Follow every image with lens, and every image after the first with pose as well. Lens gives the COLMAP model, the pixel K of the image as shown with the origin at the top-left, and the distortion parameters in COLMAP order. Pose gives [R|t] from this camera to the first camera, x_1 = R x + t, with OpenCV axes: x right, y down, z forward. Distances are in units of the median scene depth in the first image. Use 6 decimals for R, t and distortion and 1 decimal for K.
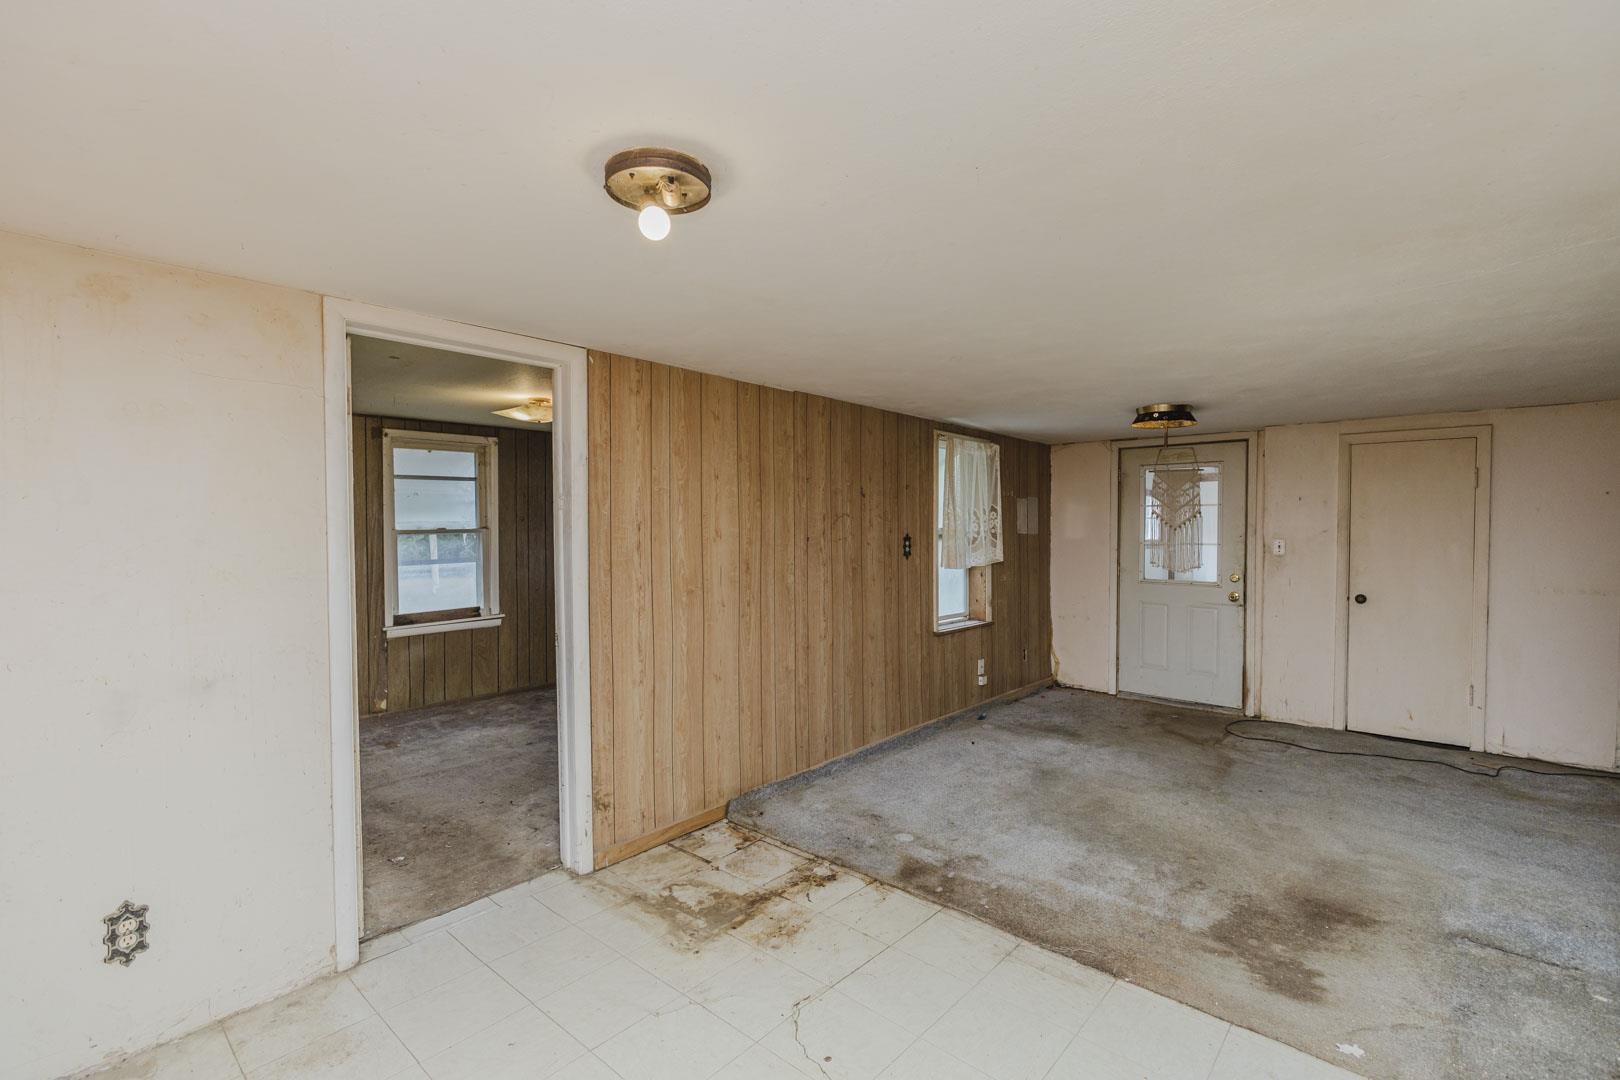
lens RADIAL K [[690.5, 0, 816.5], [0, 690.5, 541.6], [0, 0, 1]] dist [0.001846, 0.000496]
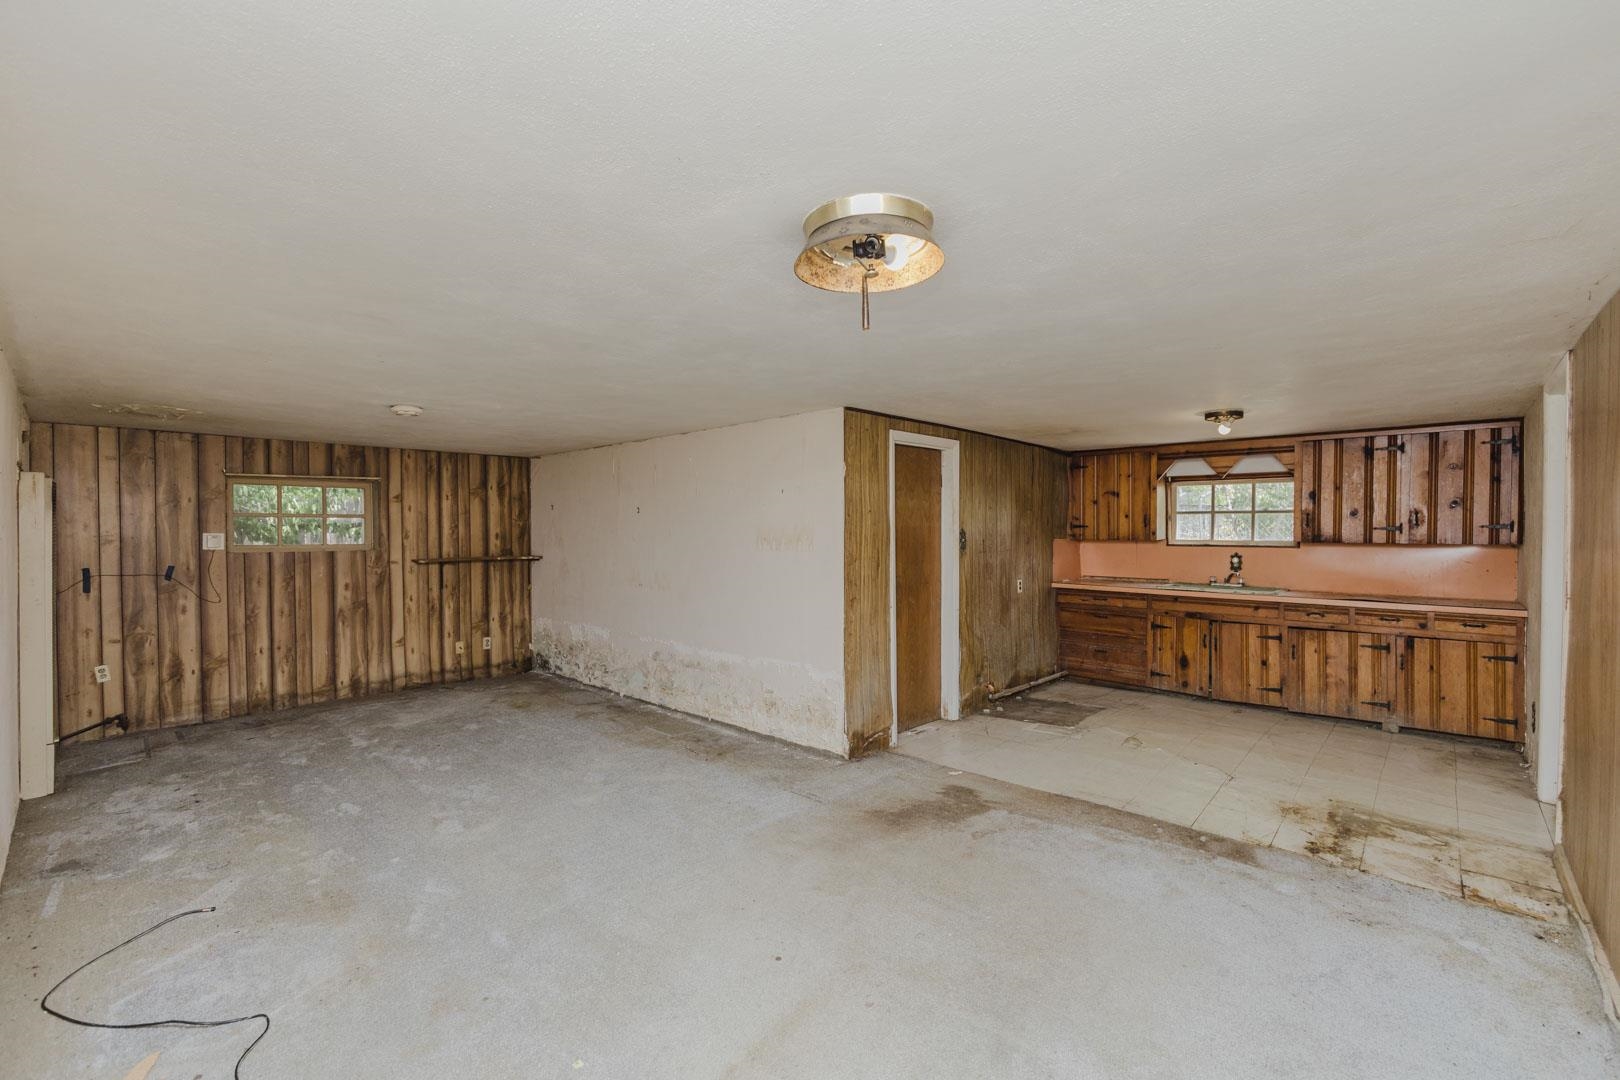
lens RADIAL K [[690.5, 0, 806.3], [0, 690.5, 537.4], [0, 0, 1]] dist [0.001846, 0.000496]
pose [[-0.999437, 0.001260, 0.033524, 0.552173], [0.002180, 0.999622, 0.027418, -0.025536], [-0.033477, 0.027475, -0.999062, 1.490818]]
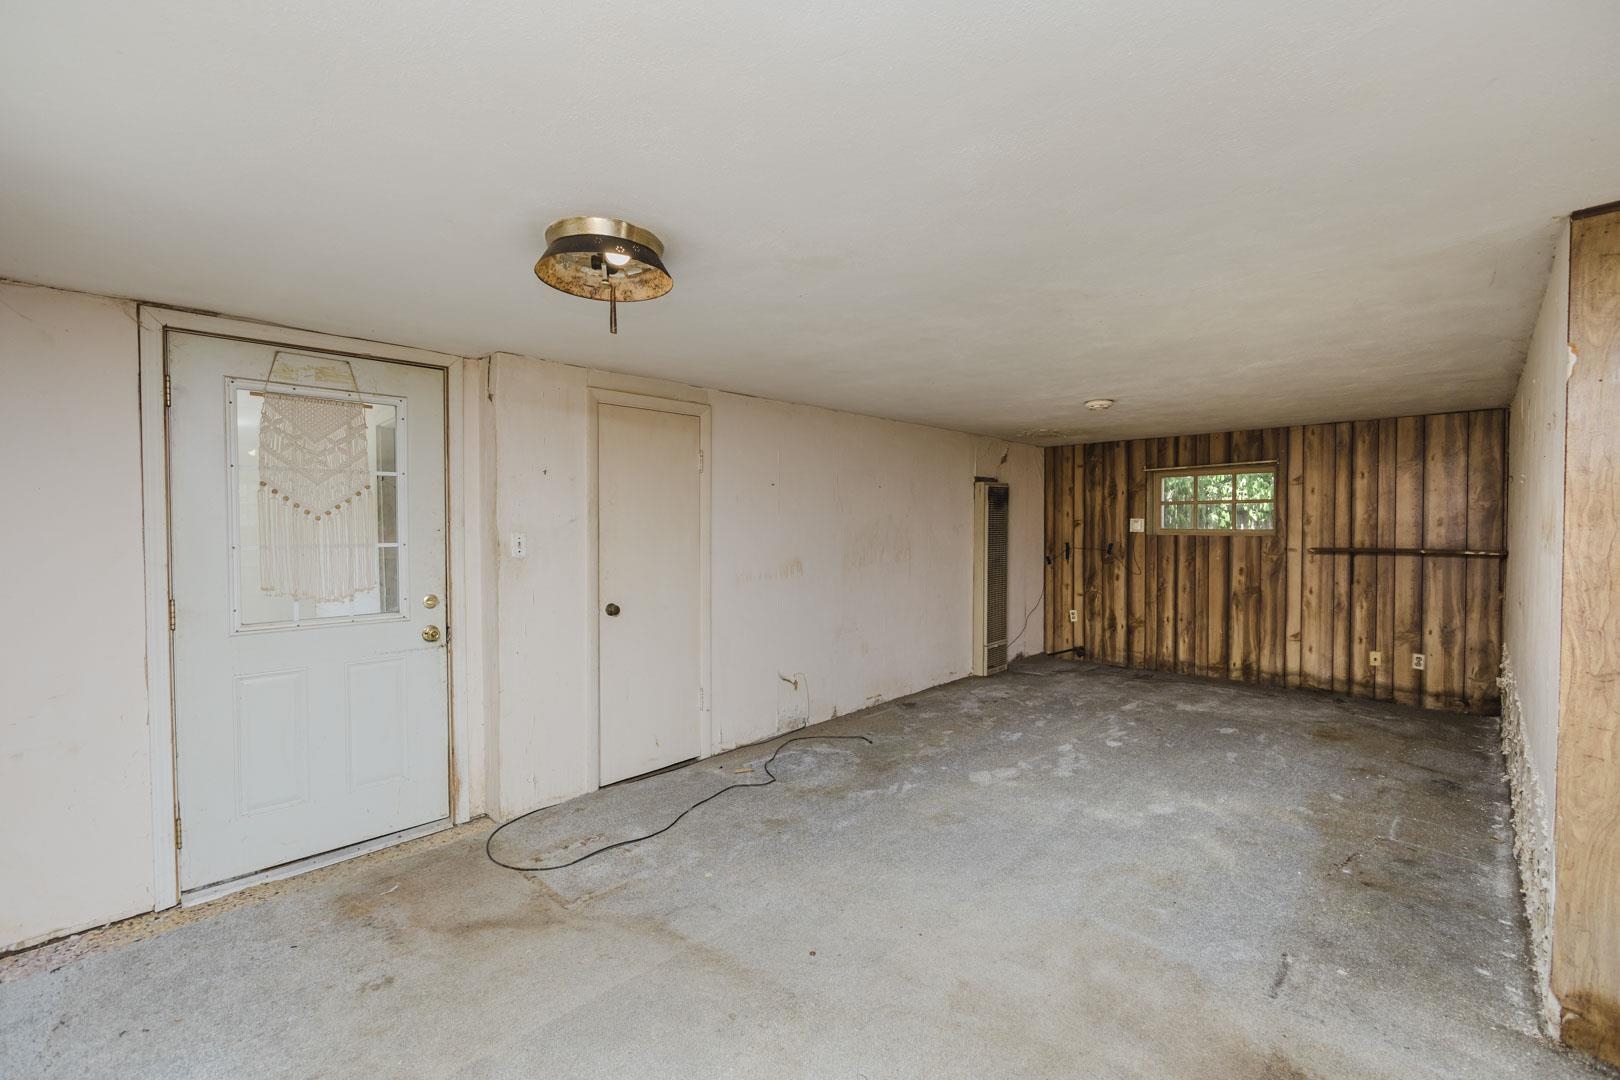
lens RADIAL K [[690.5, 0, 814.1], [0, 690.5, 535.0], [0, 0, 1]] dist [0.001846, 0.000496]
pose [[0.053506, -0.019465, 0.998378, 0.052094], [0.022939, 0.999570, 0.018259, -0.009230], [-0.998304, 0.021924, 0.053929, 0.902318]]
